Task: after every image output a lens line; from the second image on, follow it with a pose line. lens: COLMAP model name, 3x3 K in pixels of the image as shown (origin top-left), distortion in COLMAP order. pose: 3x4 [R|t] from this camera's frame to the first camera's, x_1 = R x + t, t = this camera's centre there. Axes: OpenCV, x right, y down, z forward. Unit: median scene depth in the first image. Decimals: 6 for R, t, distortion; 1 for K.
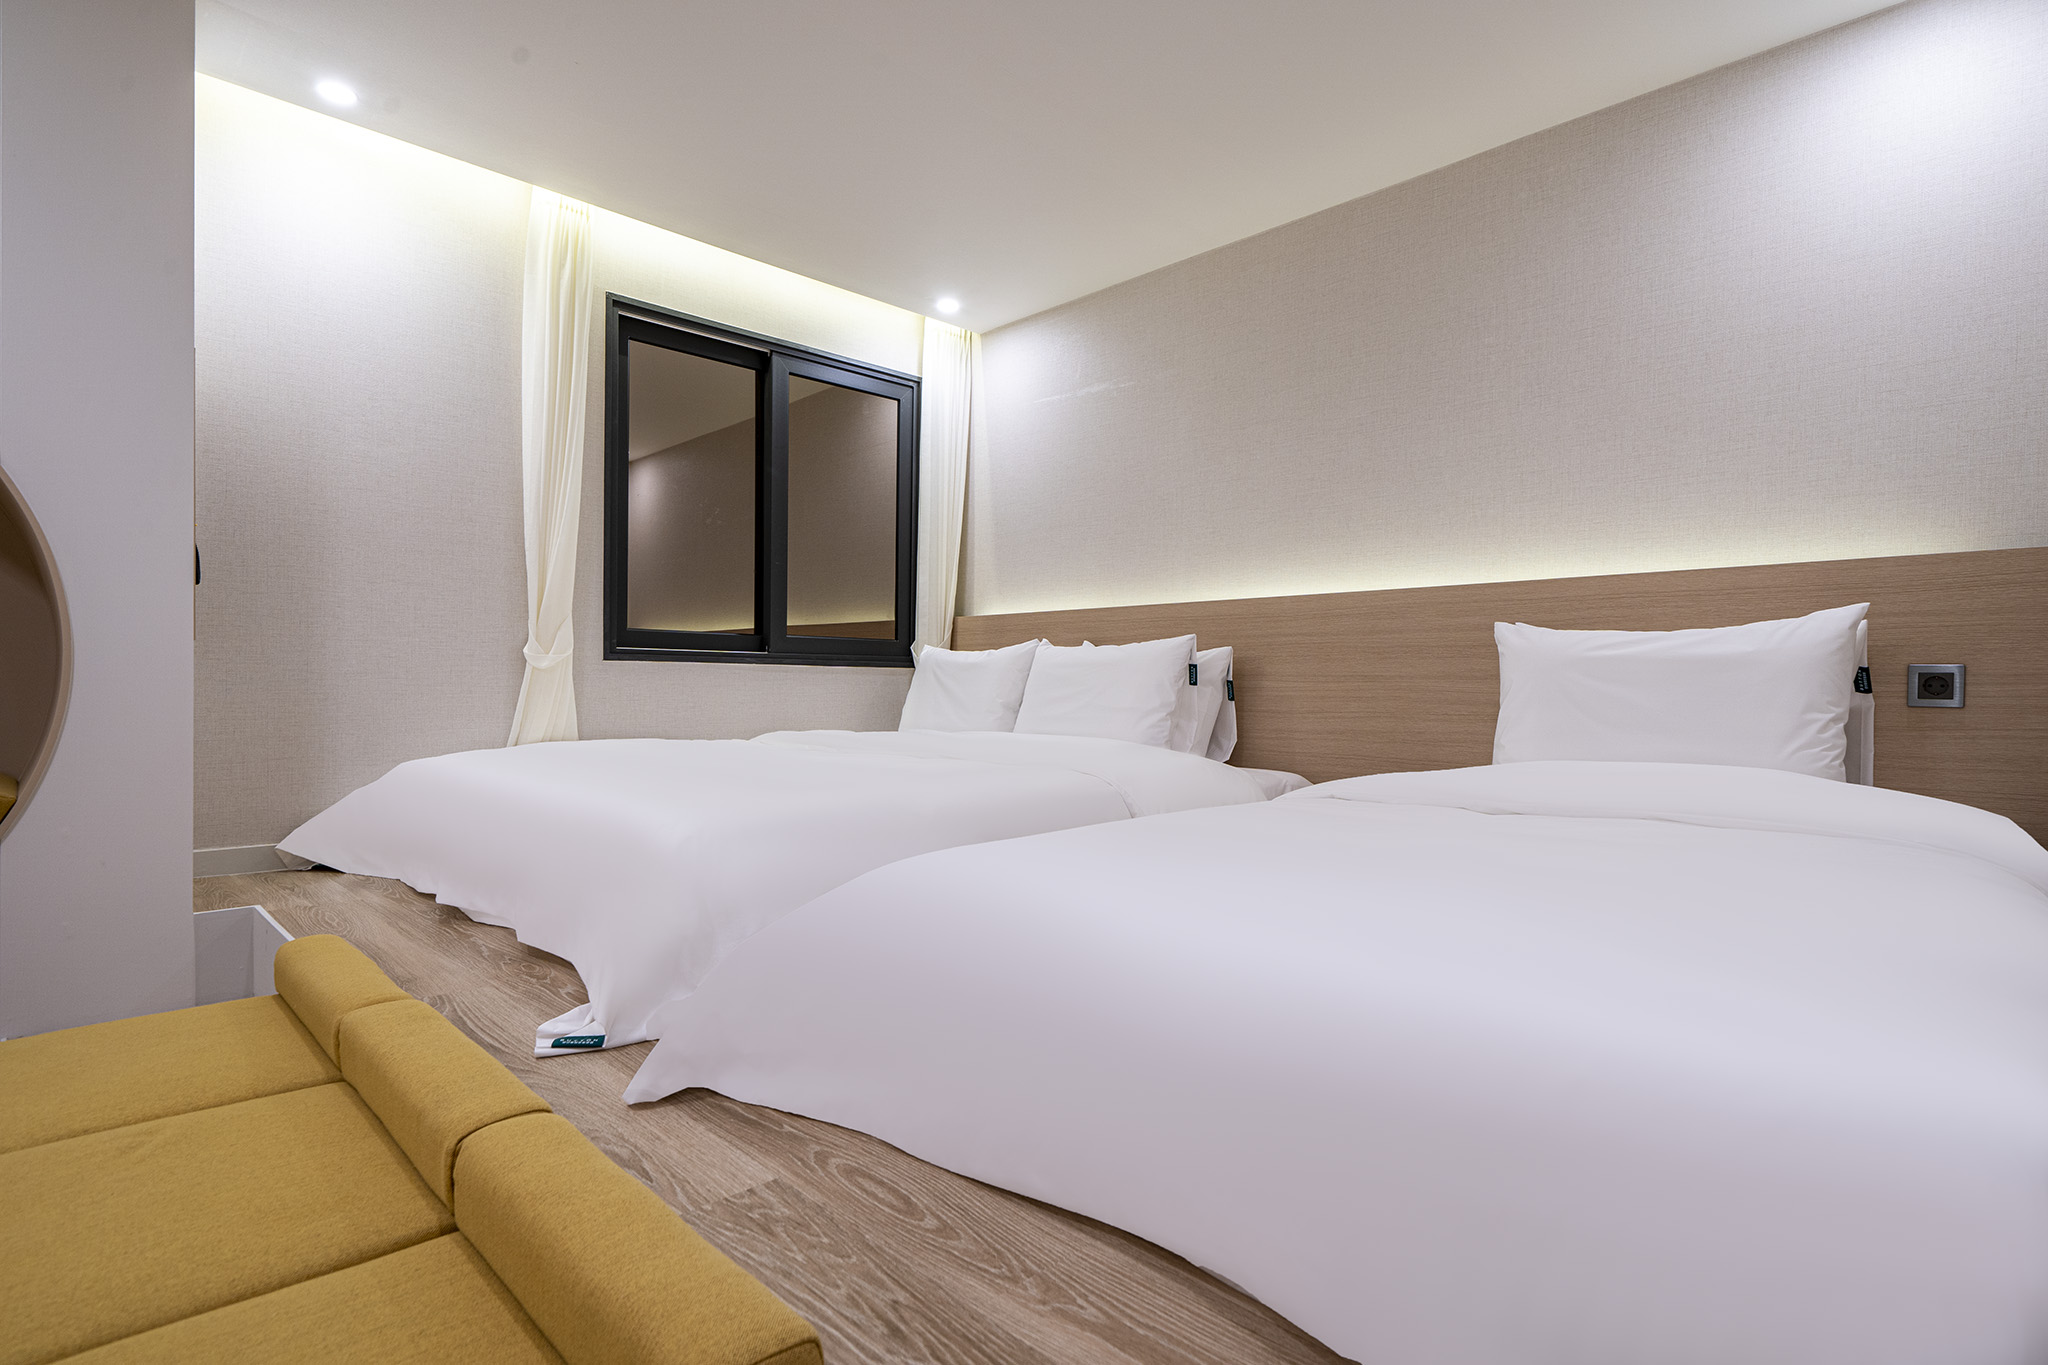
lens RADIAL K [[1010.6, 0, 1024.0], [0, 1010.6, 682.5], [0, 0, 1]] dist [0.002150, 0.000249]
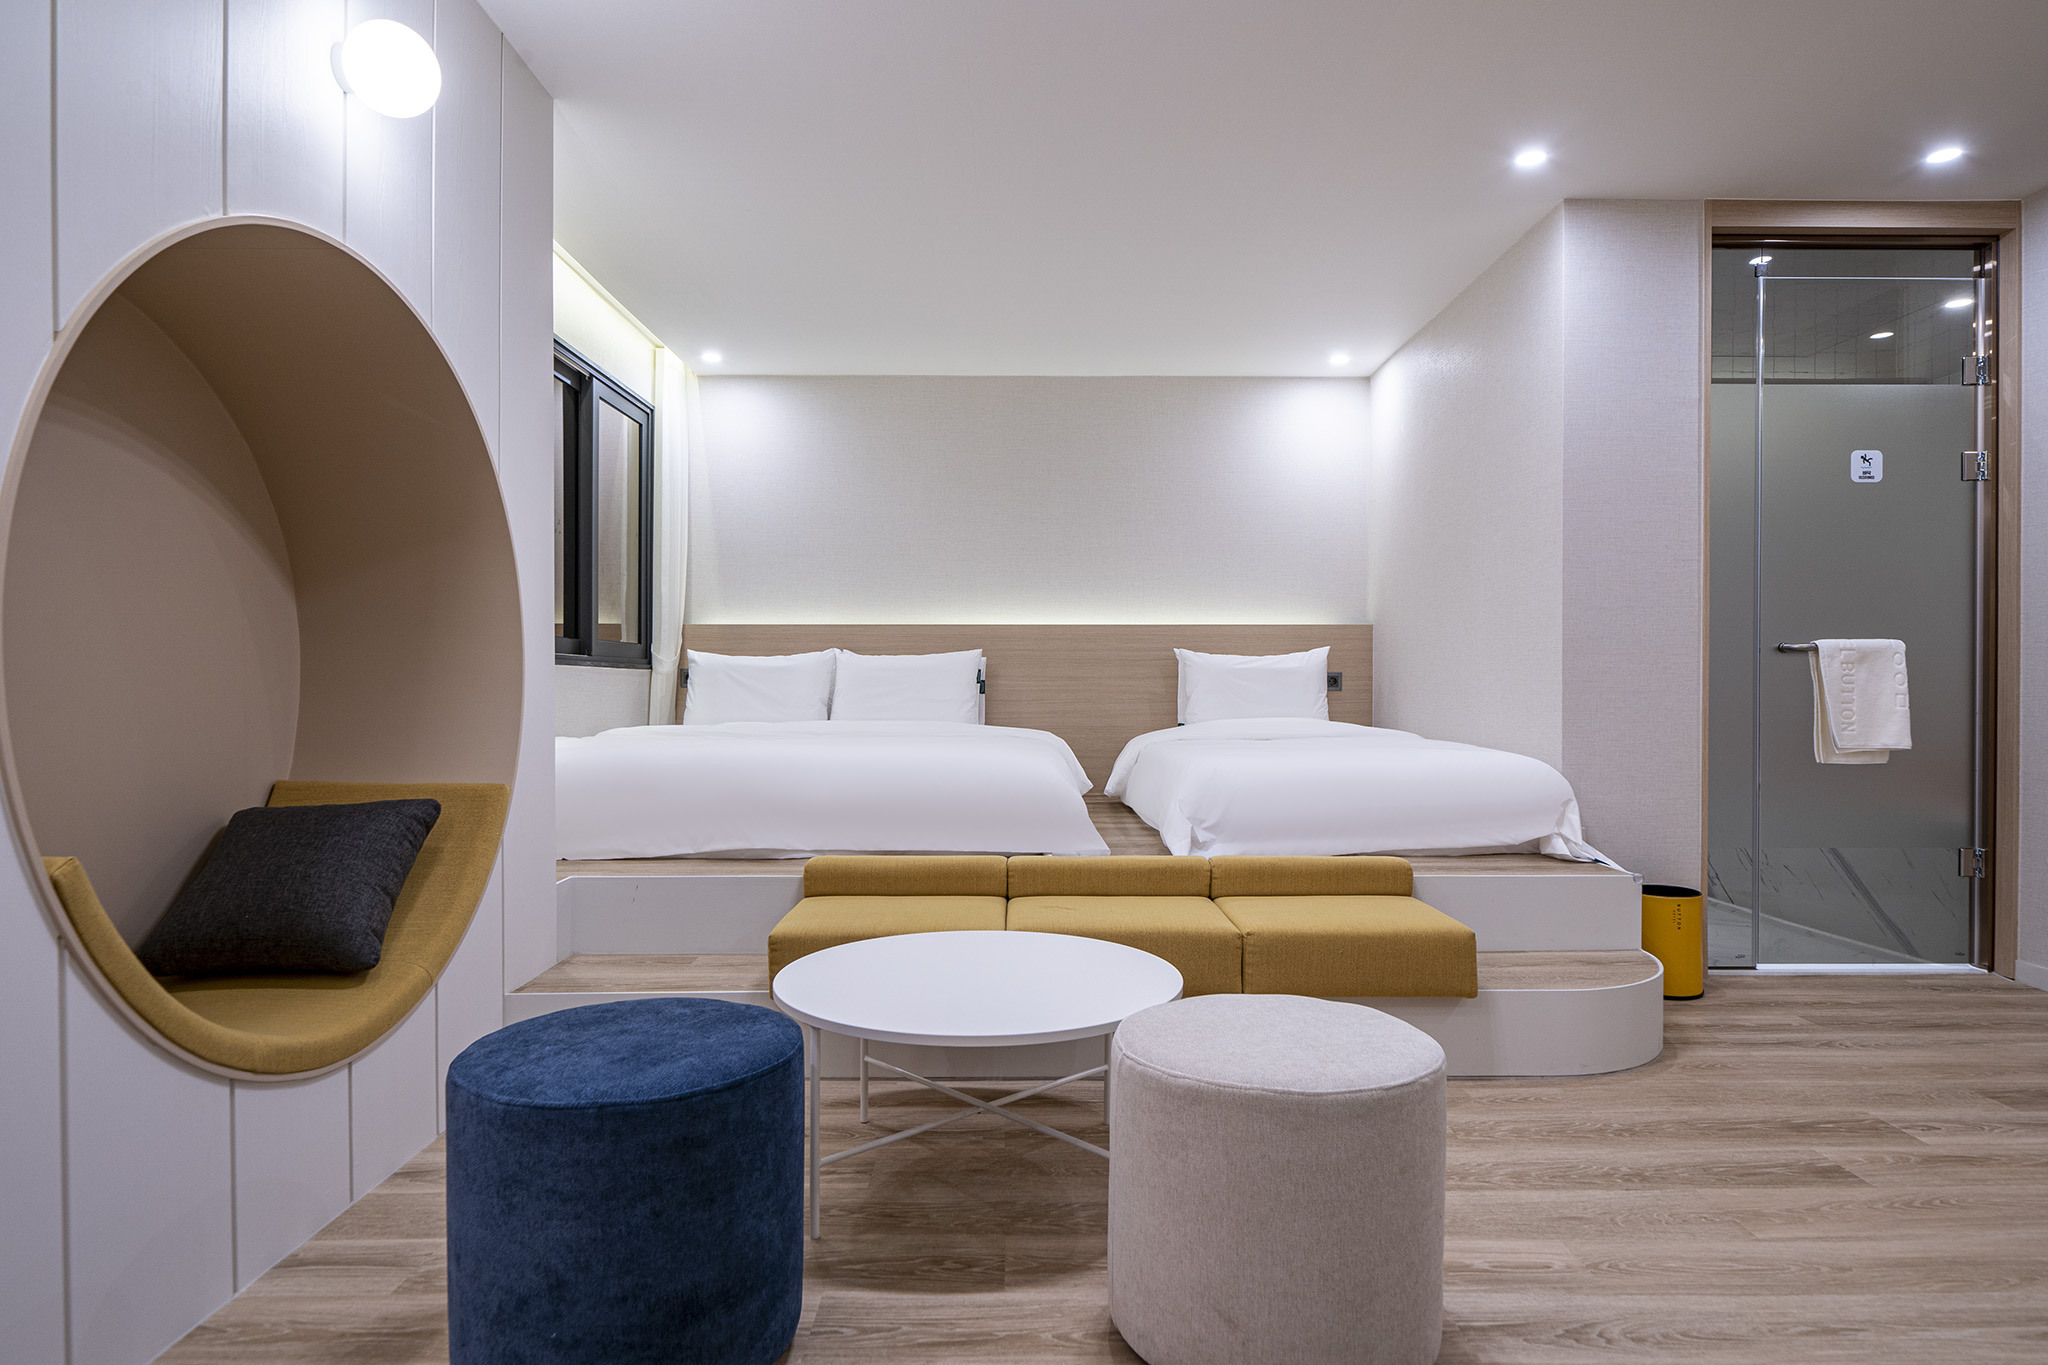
lens RADIAL K [[1160.6, 0, 1025.8], [0, 1160.6, 691.9], [0, 0, 1]] dist [-0.000760, 0.000480]
pose [[0.694644, -0.013109, 0.719234, -0.940821], [0.004144, 0.999890, 0.014222, -0.007562], [-0.719342, -0.006899, 0.694622, -0.221382]]
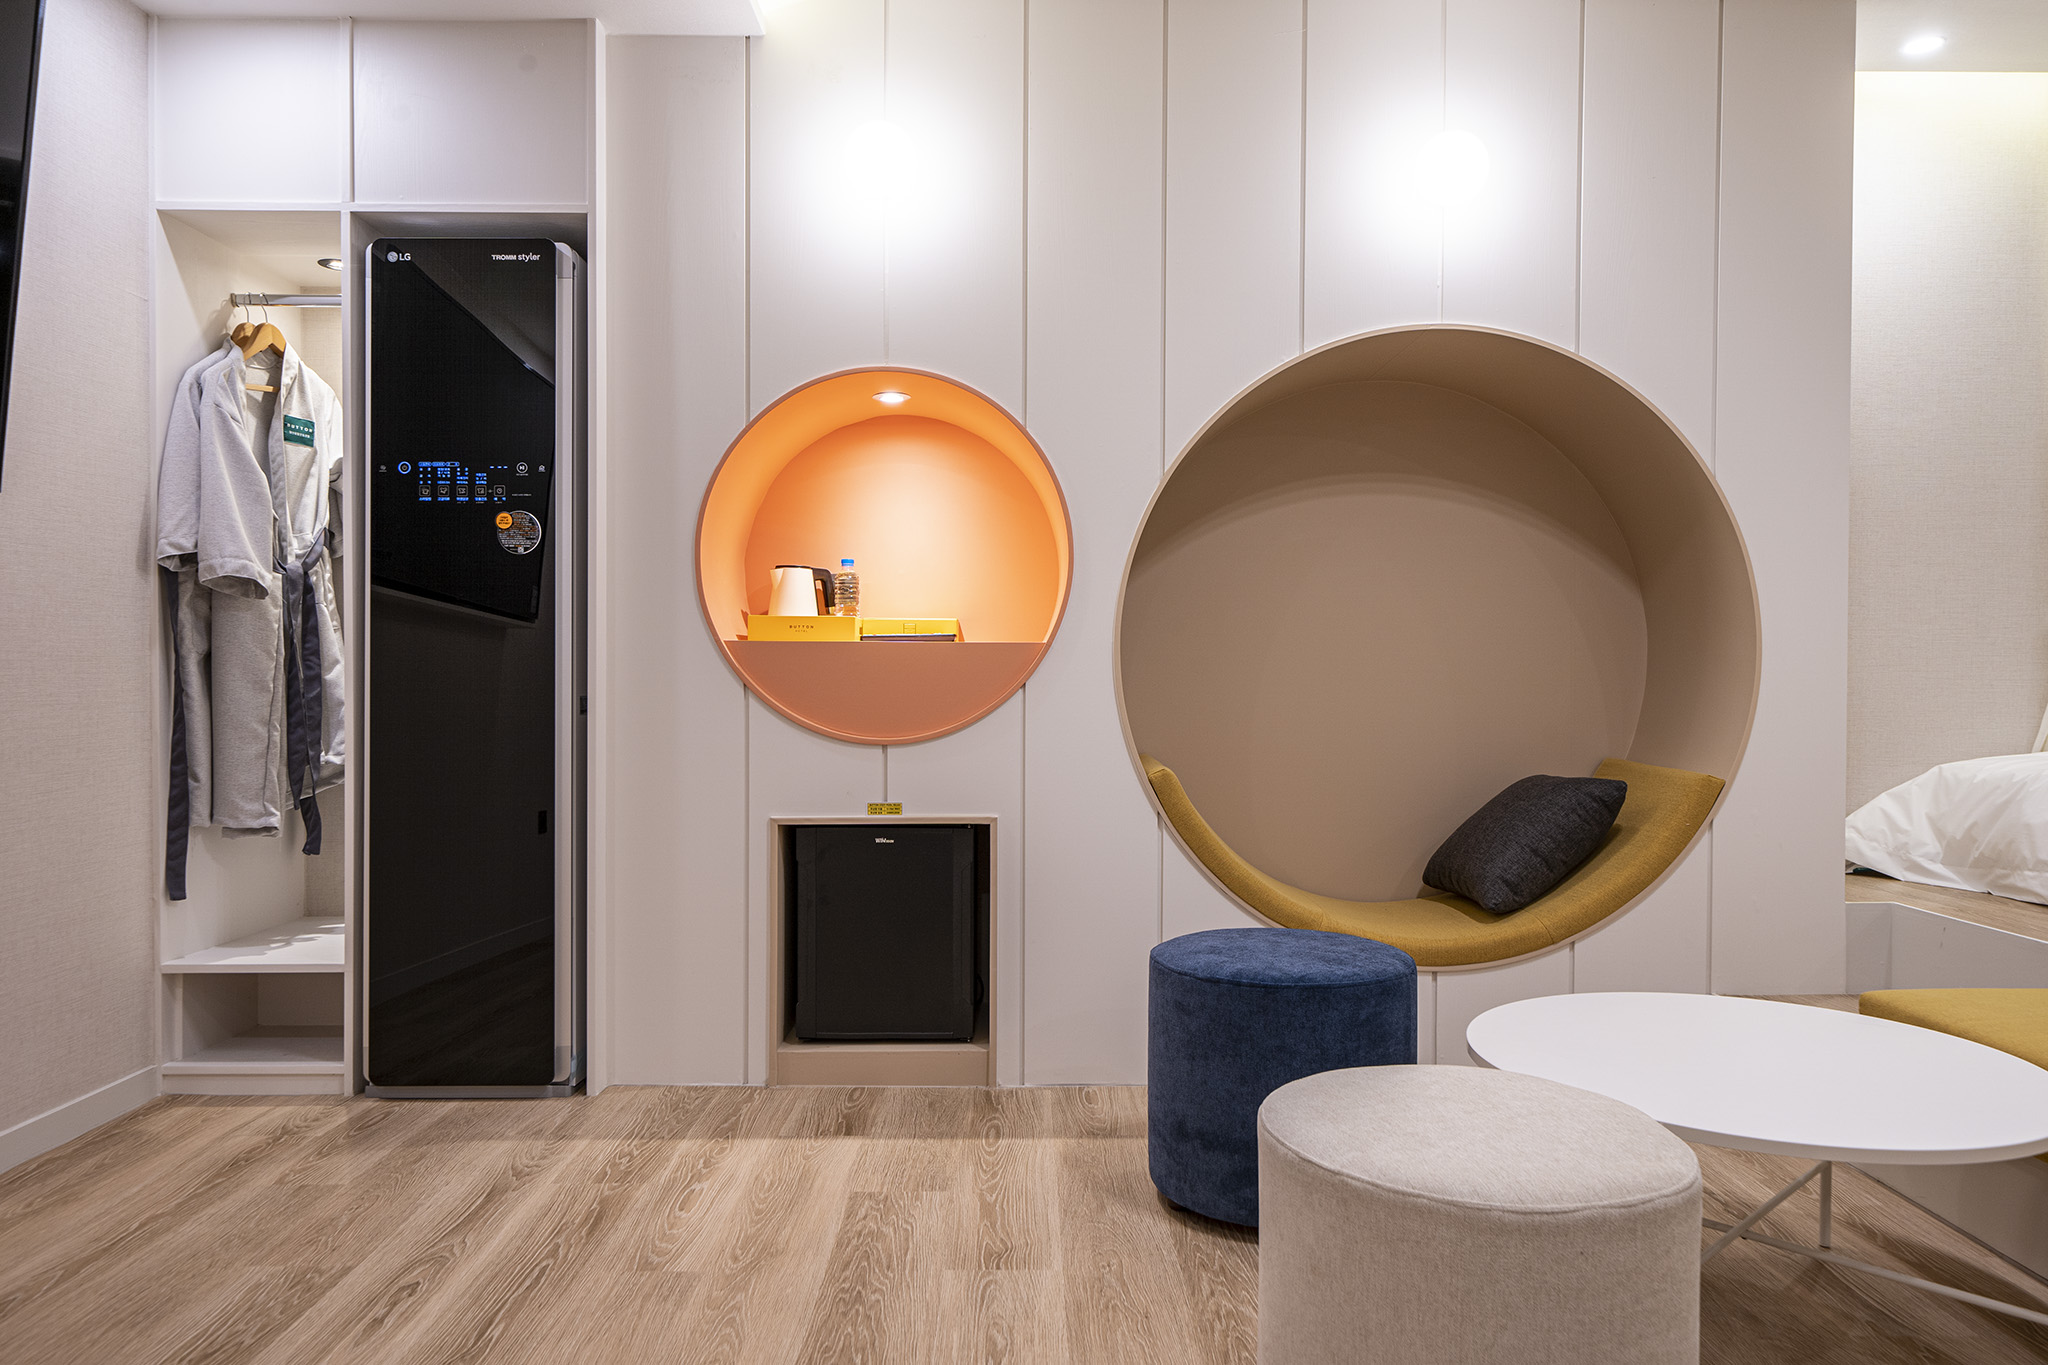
lens RADIAL K [[1383.1, 0, 1031.3], [0, 1383.1, 686.7], [0, 0, 1]] dist [-0.000801, 0.000906]
pose [[0.721737, 0.002039, -0.692165, -0.300906], [0.003669, 0.999970, 0.006771, -0.001286], [0.692158, -0.007426, 0.721708, -0.384330]]
